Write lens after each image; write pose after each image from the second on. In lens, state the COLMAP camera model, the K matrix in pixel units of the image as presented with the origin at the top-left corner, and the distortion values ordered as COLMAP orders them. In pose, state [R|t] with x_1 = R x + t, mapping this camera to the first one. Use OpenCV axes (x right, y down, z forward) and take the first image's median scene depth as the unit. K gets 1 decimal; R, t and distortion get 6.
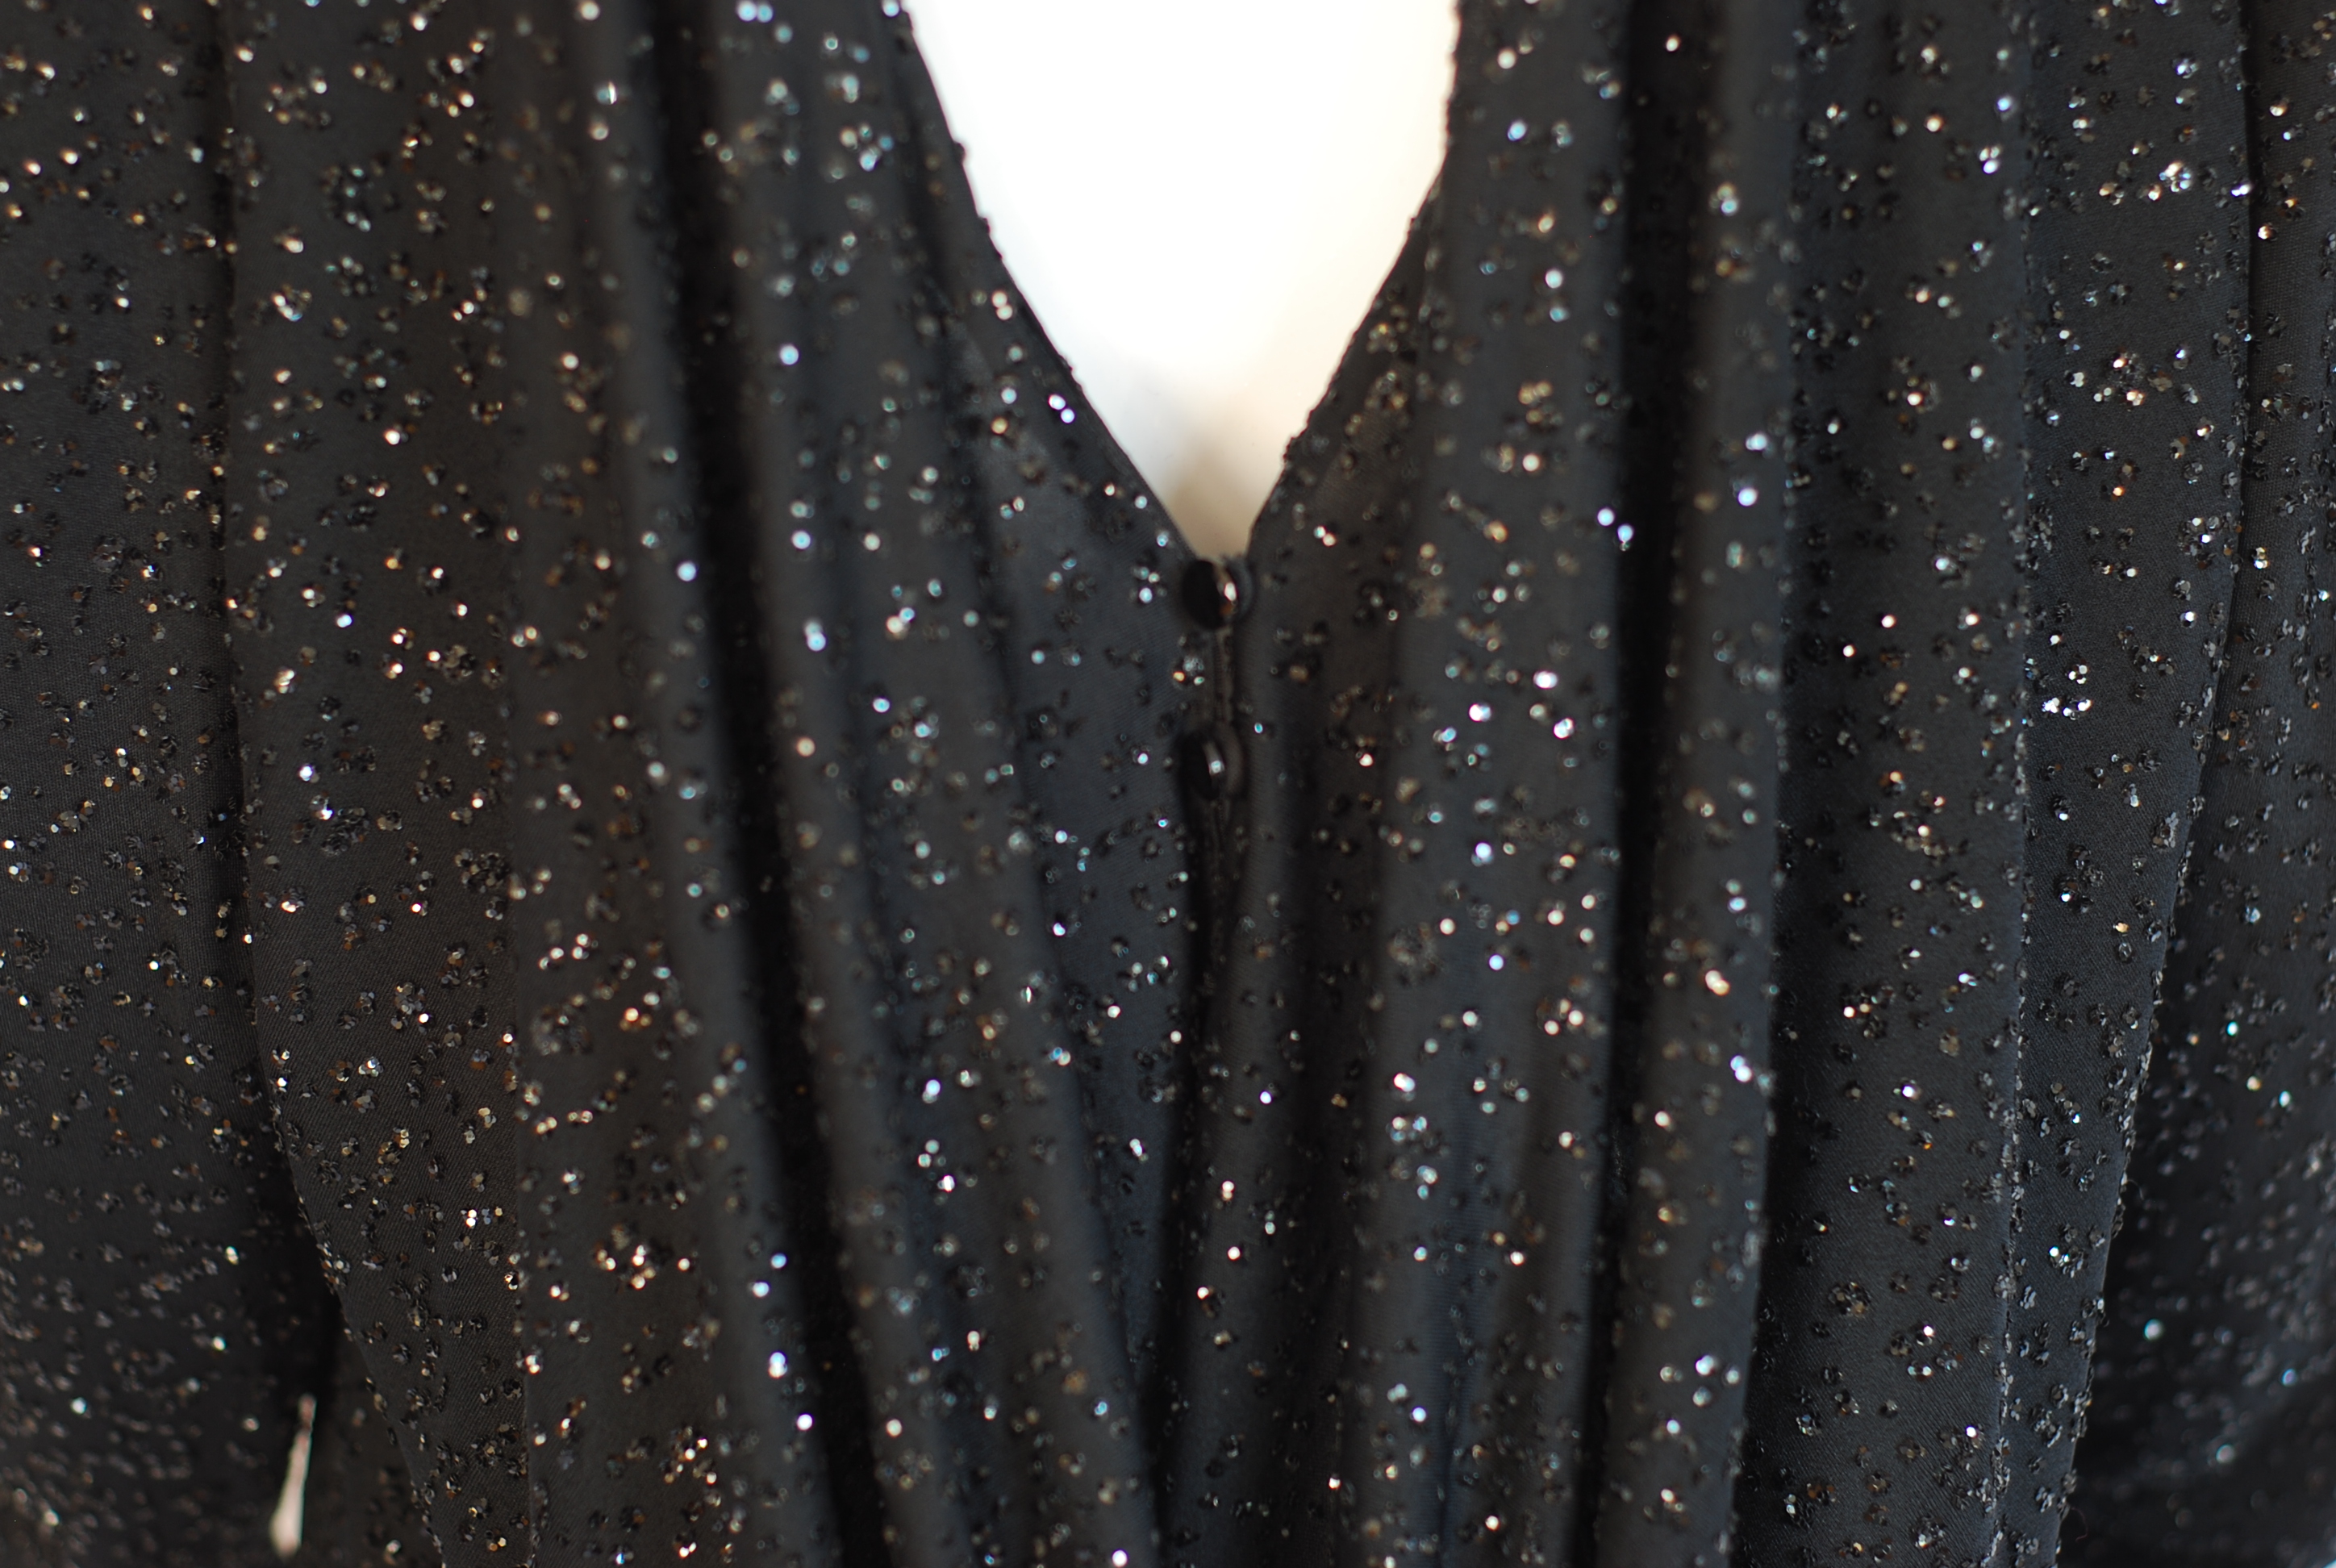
lens RADIAL K [[5247.2, 0, 1184.2], [0, 5247.2, 768.9], [0, 0, 1]] dist [-0.043204, 0.000000]
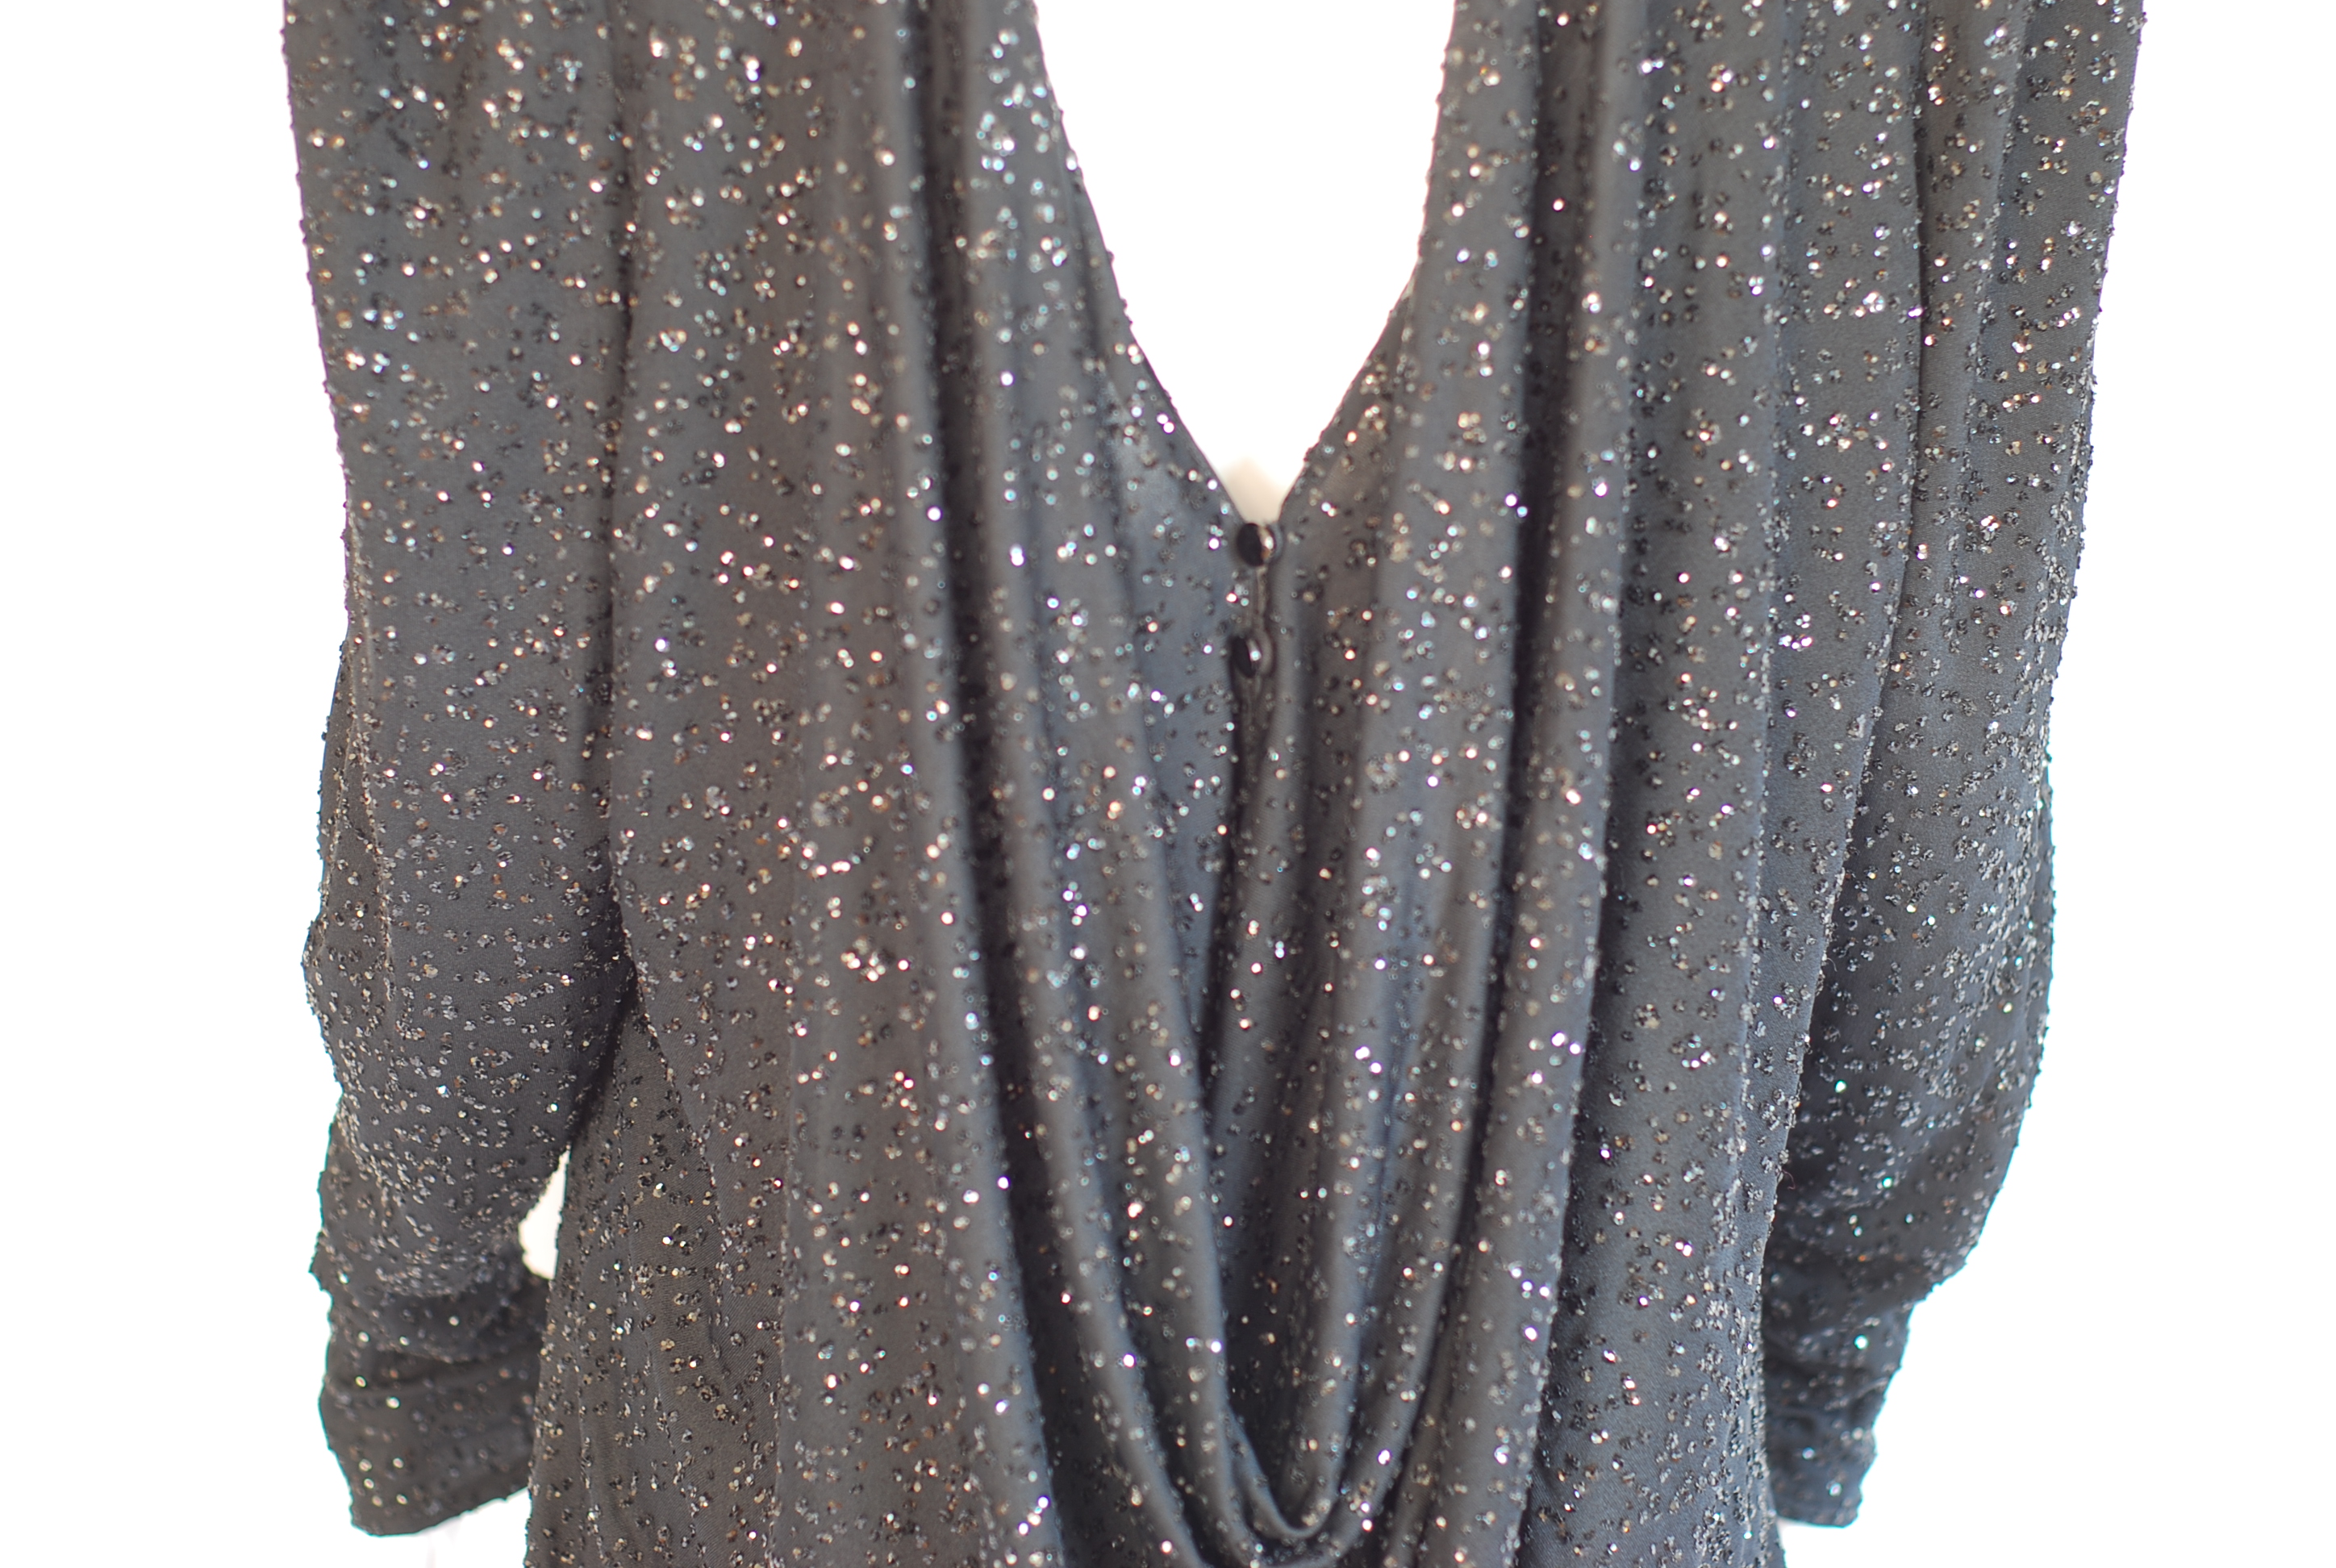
lens RADIAL K [[5247.2, 0, 1154.6], [0, 5247.2, 794.1], [0, 0, 1]] dist [-0.043204, 0.000000]
pose [[0.998314, 0.030474, 0.049392, -0.099900], [-0.029066, 0.999157, -0.028978, 0.087243], [-0.050234, 0.027494, 0.998359, -0.559440]]
